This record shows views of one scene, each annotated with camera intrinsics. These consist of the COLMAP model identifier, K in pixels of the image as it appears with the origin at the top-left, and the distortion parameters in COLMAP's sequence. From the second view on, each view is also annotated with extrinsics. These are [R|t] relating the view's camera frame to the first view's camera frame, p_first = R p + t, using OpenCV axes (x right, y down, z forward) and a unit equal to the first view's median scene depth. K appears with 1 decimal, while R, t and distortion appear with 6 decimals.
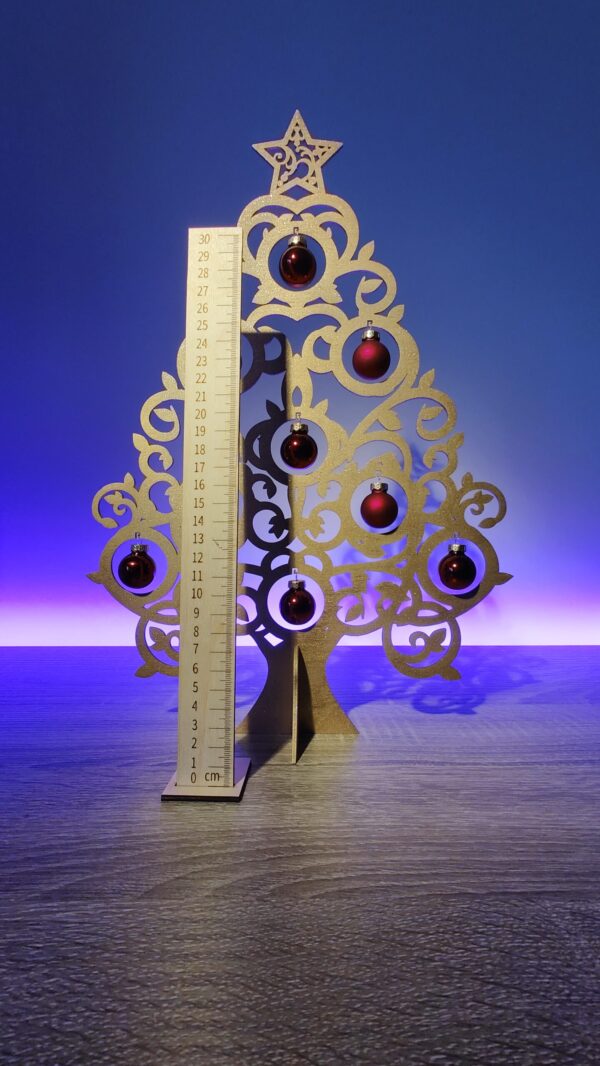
lens RADIAL K [[472.9, 0, 300.8], [0, 472.9, 530.6], [0, 0, 1]] dist [0.014266, -0.003023]
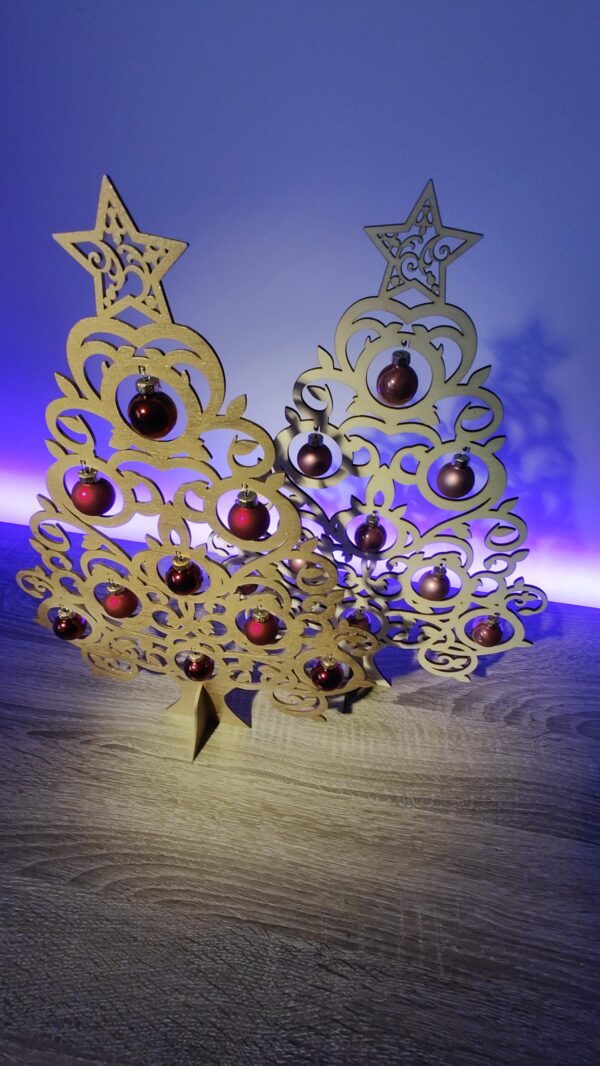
lens RADIAL K [[472.9, 0, 302.5], [0, 472.9, 531.3], [0, 0, 1]] dist [0.014266, -0.003023]
pose [[0.984293, 0.139036, -0.108793, 0.349072], [-0.038967, 0.772148, 0.634247, -0.917305], [0.172188, -0.620045, 0.765438, 0.329738]]
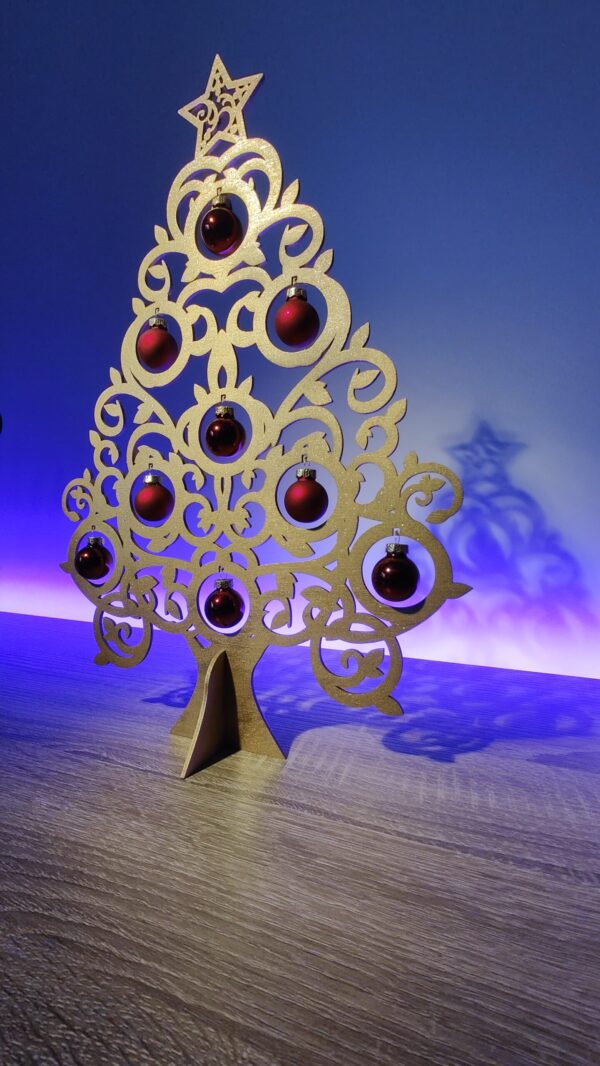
lens RADIAL K [[472.9, 0, 303.1], [0, 472.9, 530.9], [0, 0, 1]] dist [0.014266, -0.003023]
pose [[0.923782, 0.011499, -0.382747, 0.490722], [-0.005339, 0.999839, 0.017155, -0.004932], [0.382882, -0.013804, 0.923694, 0.219839]]
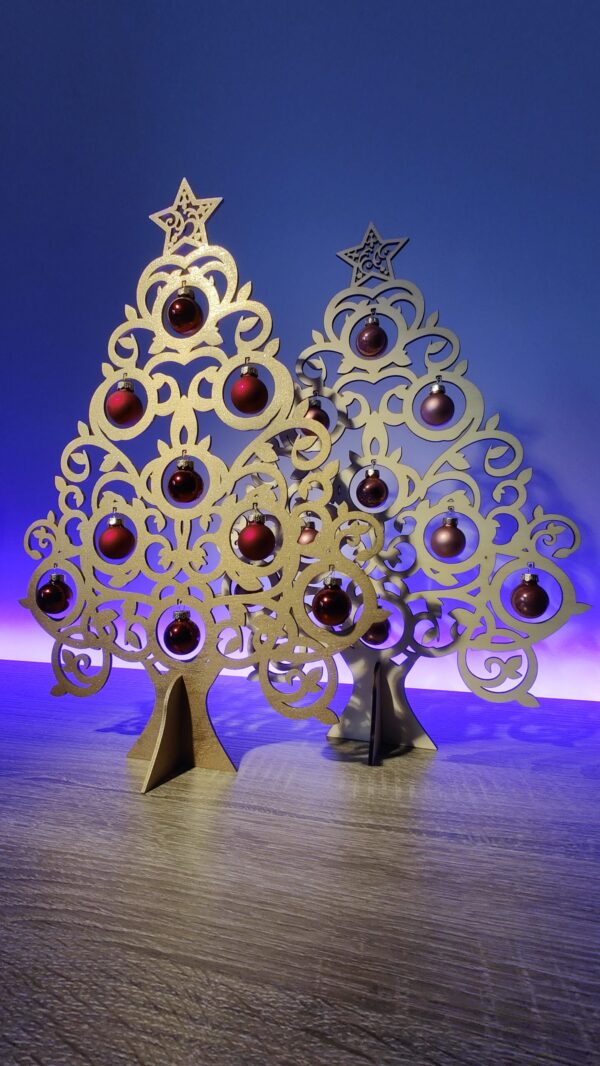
lens RADIAL K [[472.9, 0, 302.7], [0, 472.9, 530.4], [0, 0, 1]] dist [0.014266, -0.003023]
pose [[0.965561, -0.013325, -0.259836, 0.524313], [-0.003595, 0.997909, -0.064534, -0.003815], [0.260152, 0.063246, 0.963494, 0.067591]]
